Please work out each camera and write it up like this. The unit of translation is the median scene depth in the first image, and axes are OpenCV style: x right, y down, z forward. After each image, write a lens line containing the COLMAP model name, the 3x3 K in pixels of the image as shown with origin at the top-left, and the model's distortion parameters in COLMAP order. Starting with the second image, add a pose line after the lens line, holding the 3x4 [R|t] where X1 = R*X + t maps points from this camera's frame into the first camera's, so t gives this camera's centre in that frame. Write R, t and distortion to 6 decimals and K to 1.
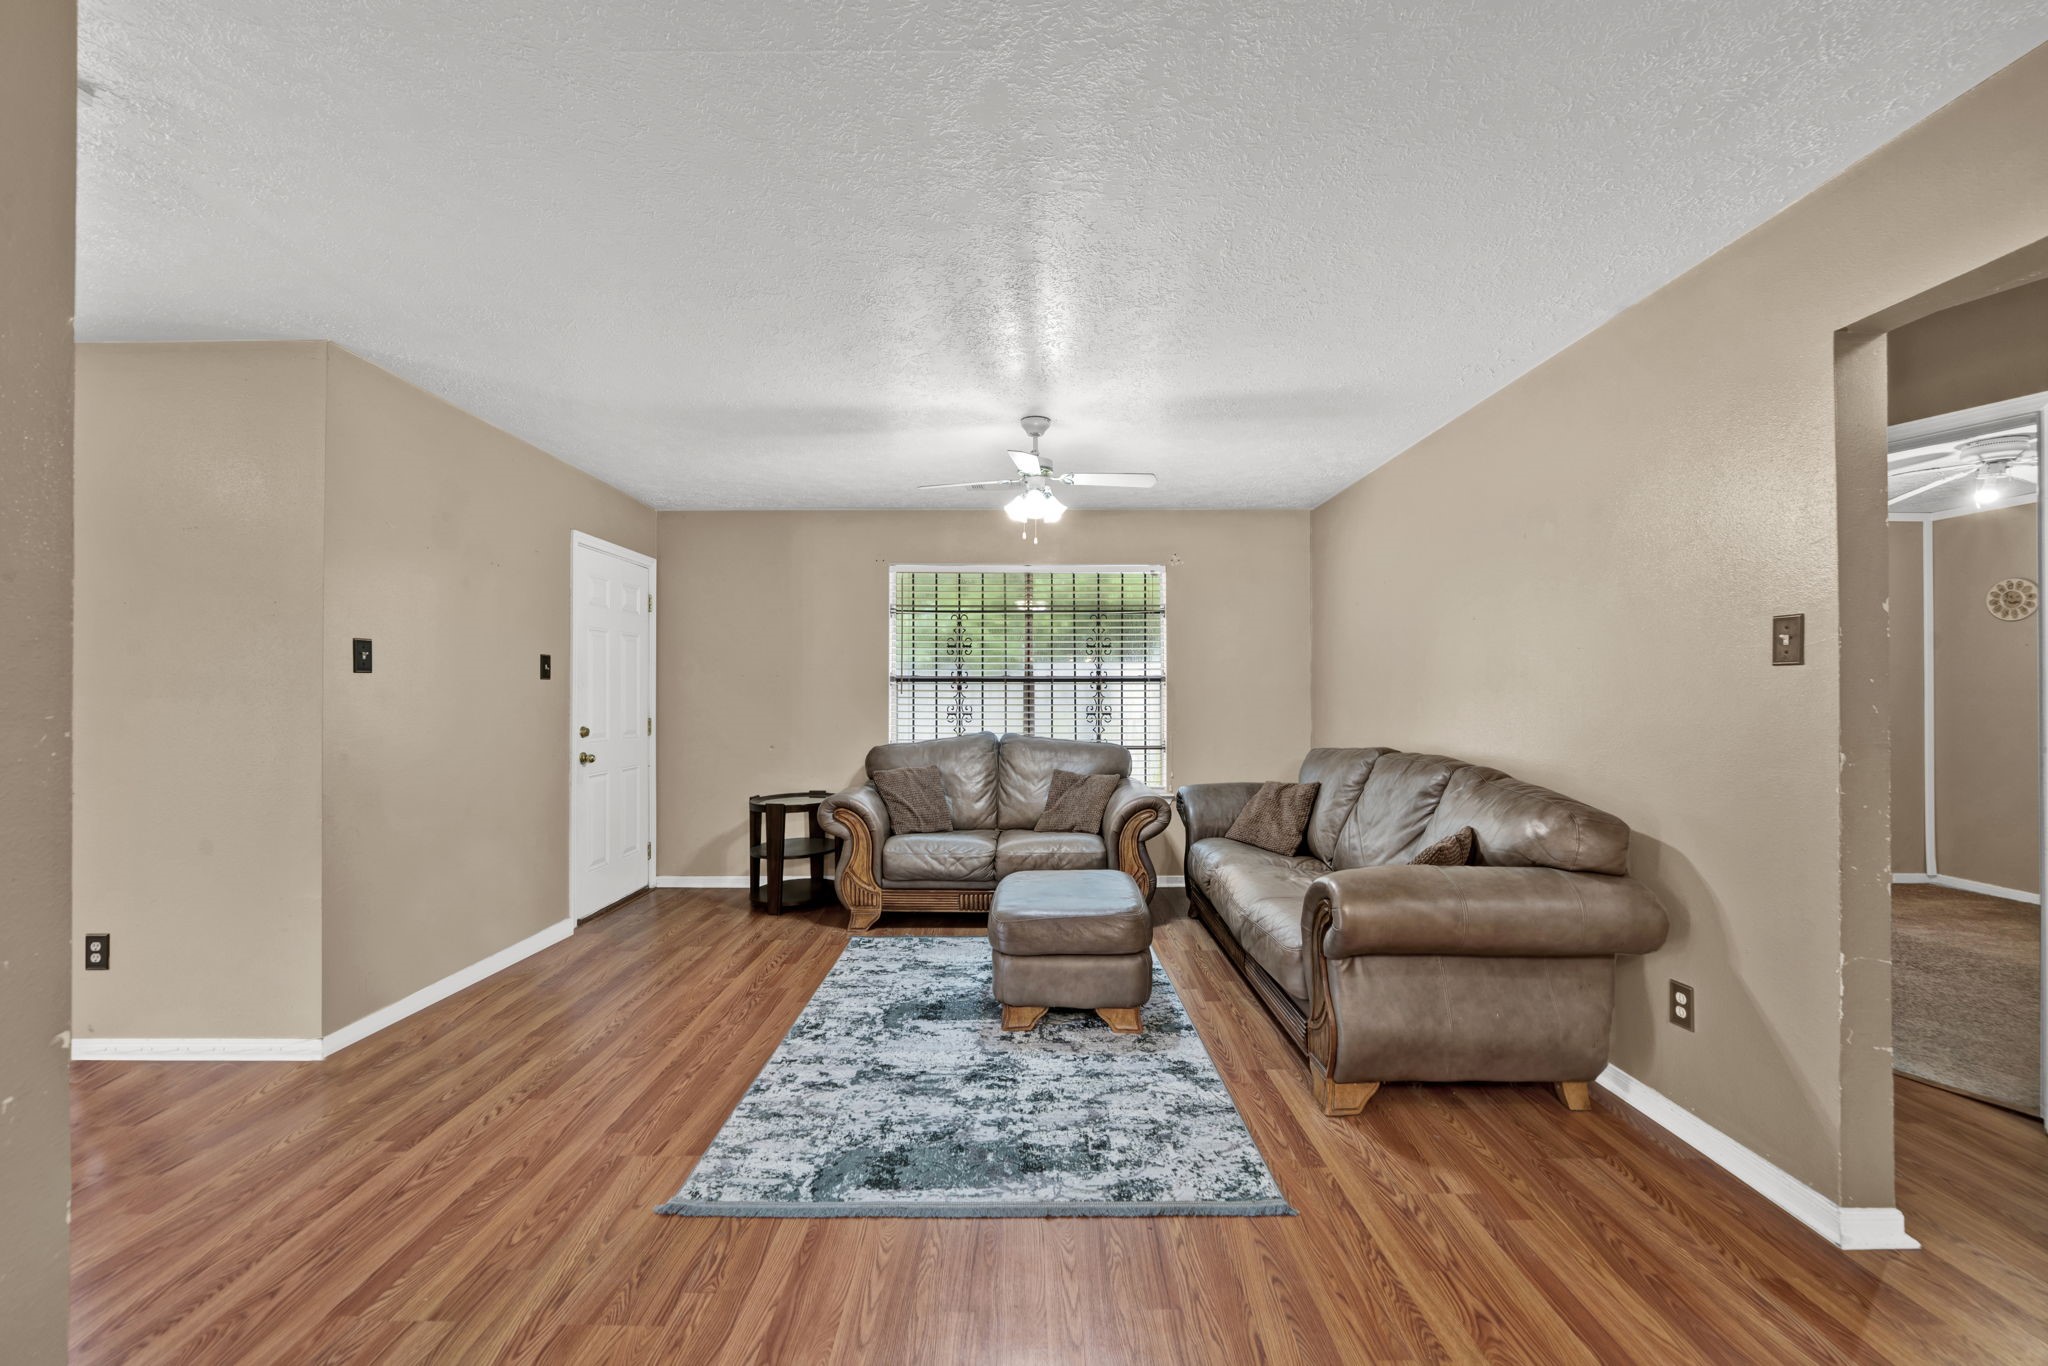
lens RADIAL K [[793.3, 0, 1025.4], [0, 793.3, 685.4], [0, 0, 1]] dist [-0.006424, -0.000092]
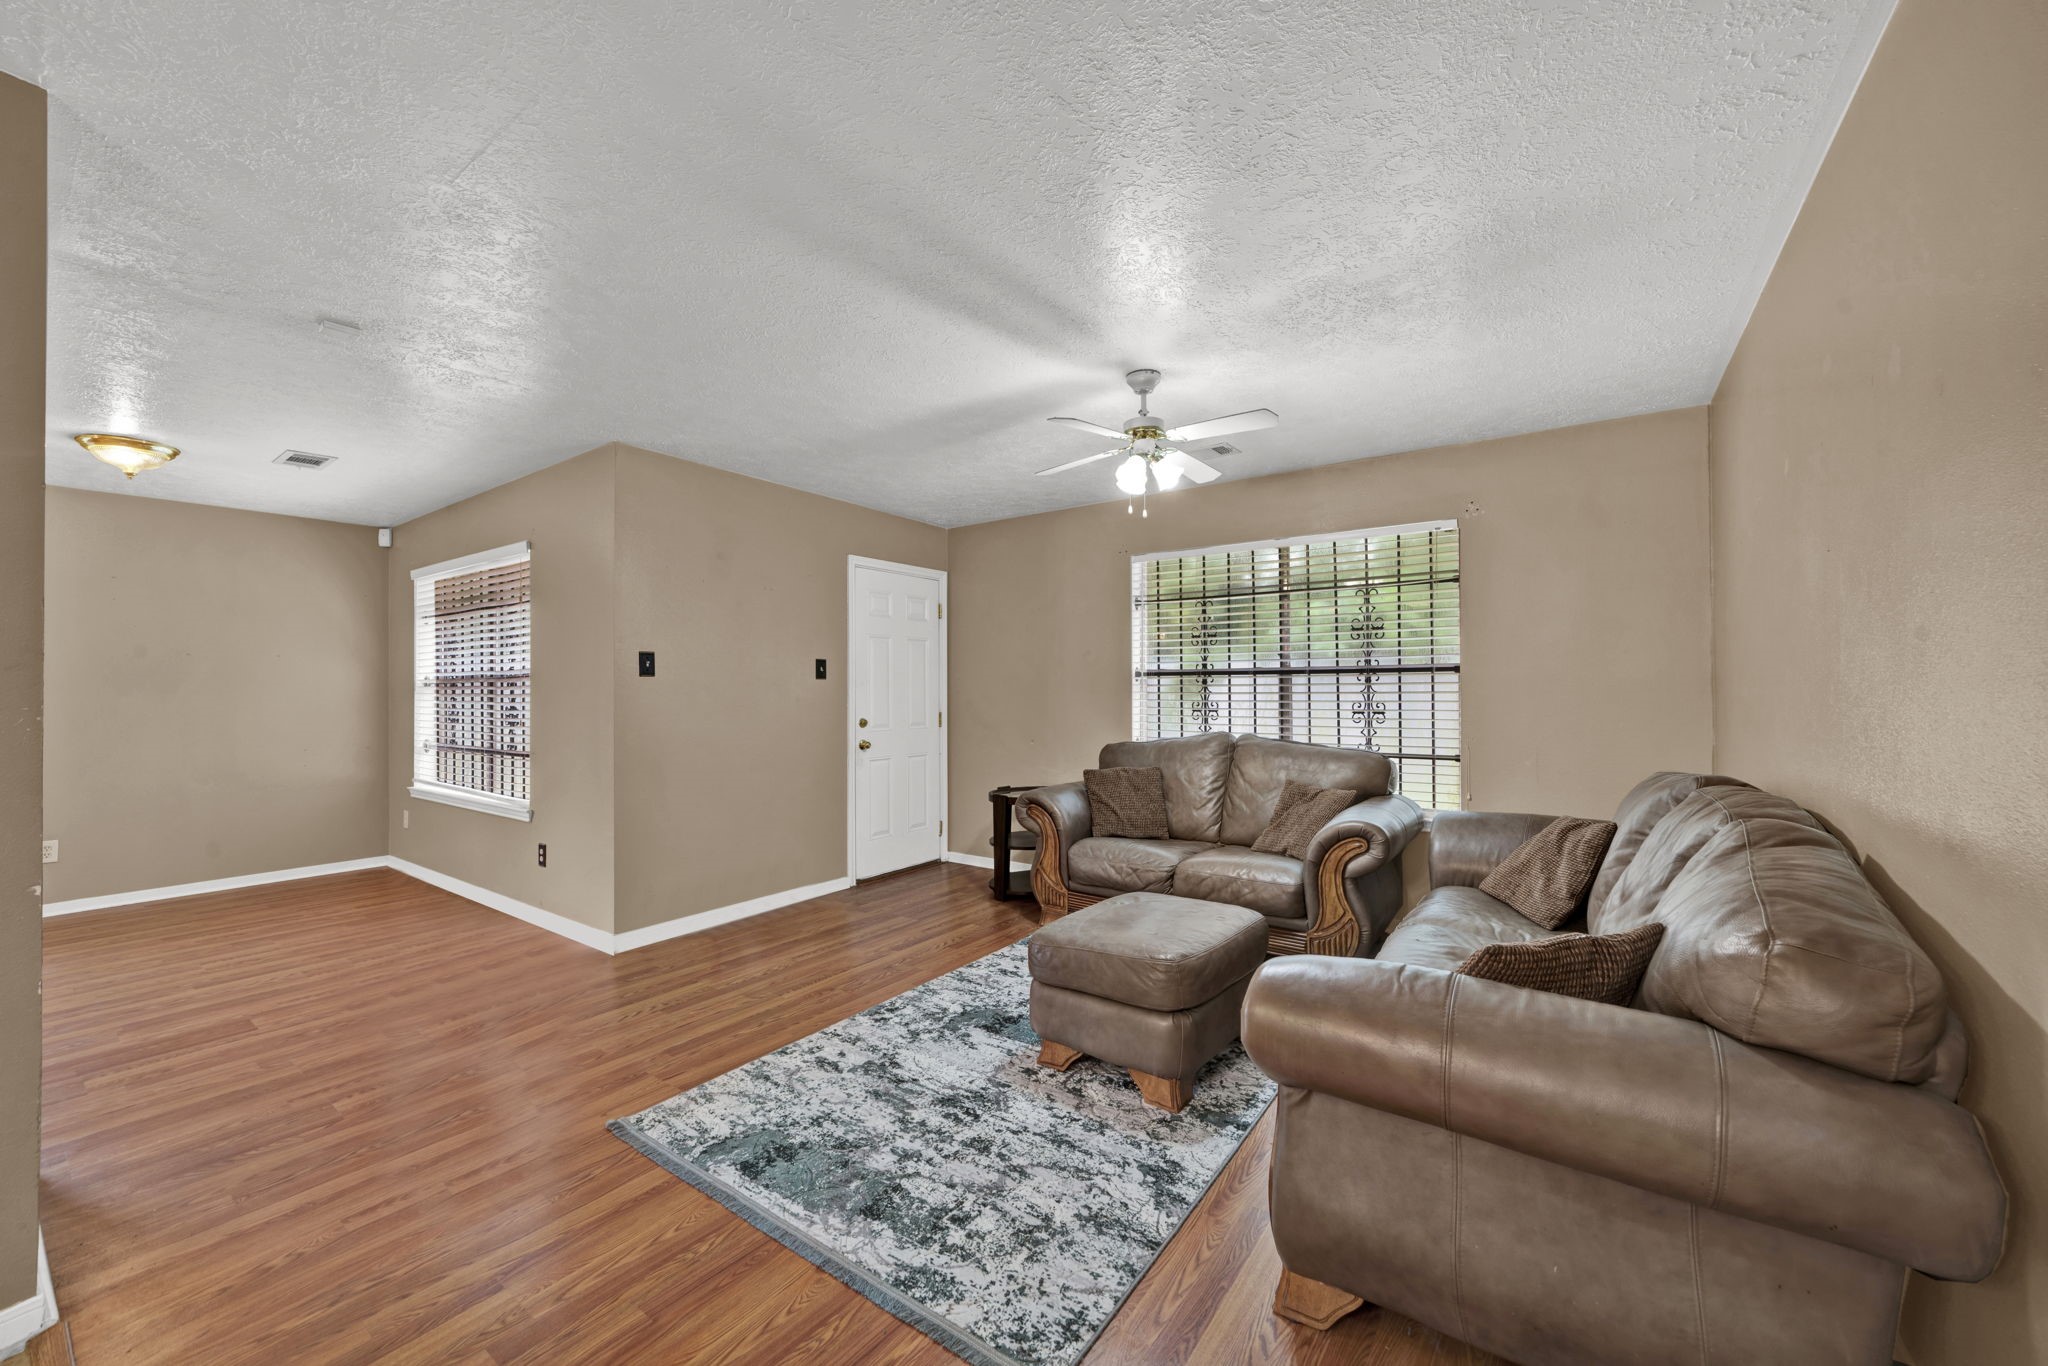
lens RADIAL K [[787.4, 0, 1012.4], [0, 787.4, 679.2], [0, 0, 1]] dist [-0.001416, -0.000031]
pose [[0.807886, -0.011769, -0.589221, 0.478393], [0.011629, 0.999924, -0.004027, 0.001446], [0.589223, -0.003598, 0.807962, 0.257322]]
